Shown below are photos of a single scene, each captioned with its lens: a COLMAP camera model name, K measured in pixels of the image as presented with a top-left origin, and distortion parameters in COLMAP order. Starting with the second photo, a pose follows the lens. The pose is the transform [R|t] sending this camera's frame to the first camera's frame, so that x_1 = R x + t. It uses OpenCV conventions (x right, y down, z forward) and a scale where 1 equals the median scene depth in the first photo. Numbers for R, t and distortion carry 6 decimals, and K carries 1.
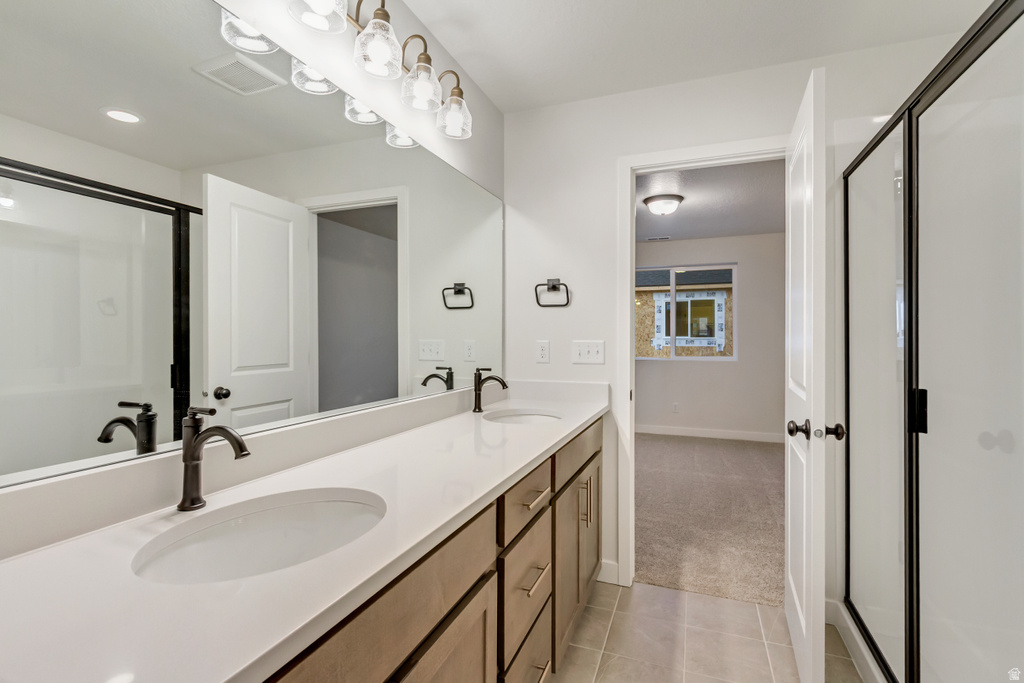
lens RADIAL K [[476.1, 0, 512.0], [0, 476.1, 341.5], [0, 0, 1]] dist [0.003549, 0.000419]
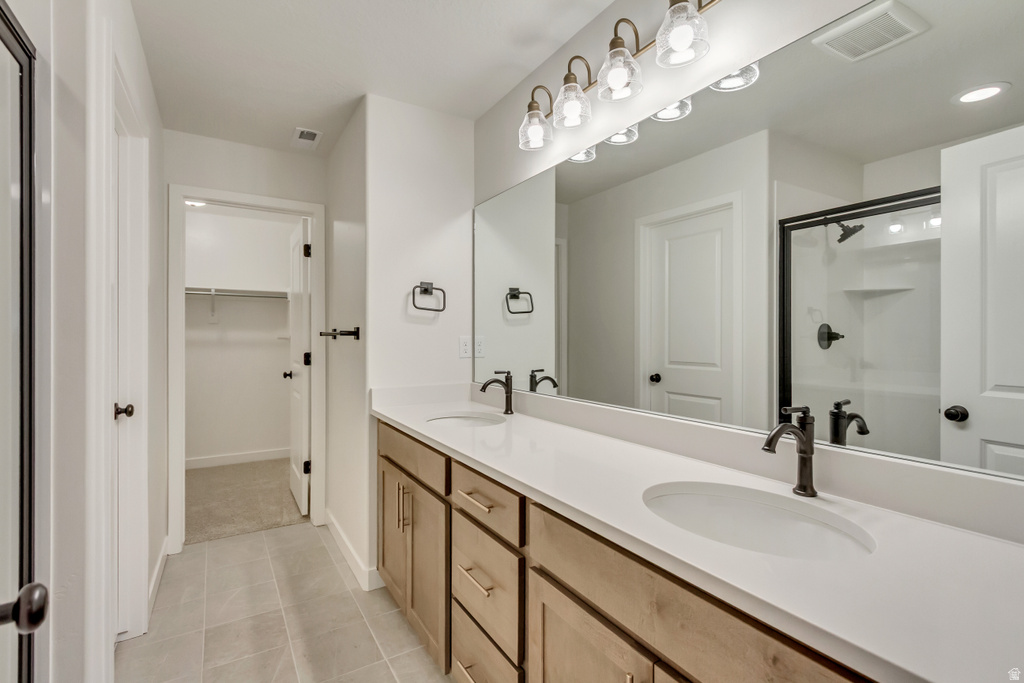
lens RADIAL K [[476.1, 0, 512.0], [0, 476.1, 341.5], [0, 0, 1]] dist [0.003549, 0.000419]
pose [[0.610928, -0.005610, 0.791666, -0.914601], [0.009487, 0.999955, -0.000235, -0.007438], [-0.791629, 0.007654, 0.610954, 0.381813]]
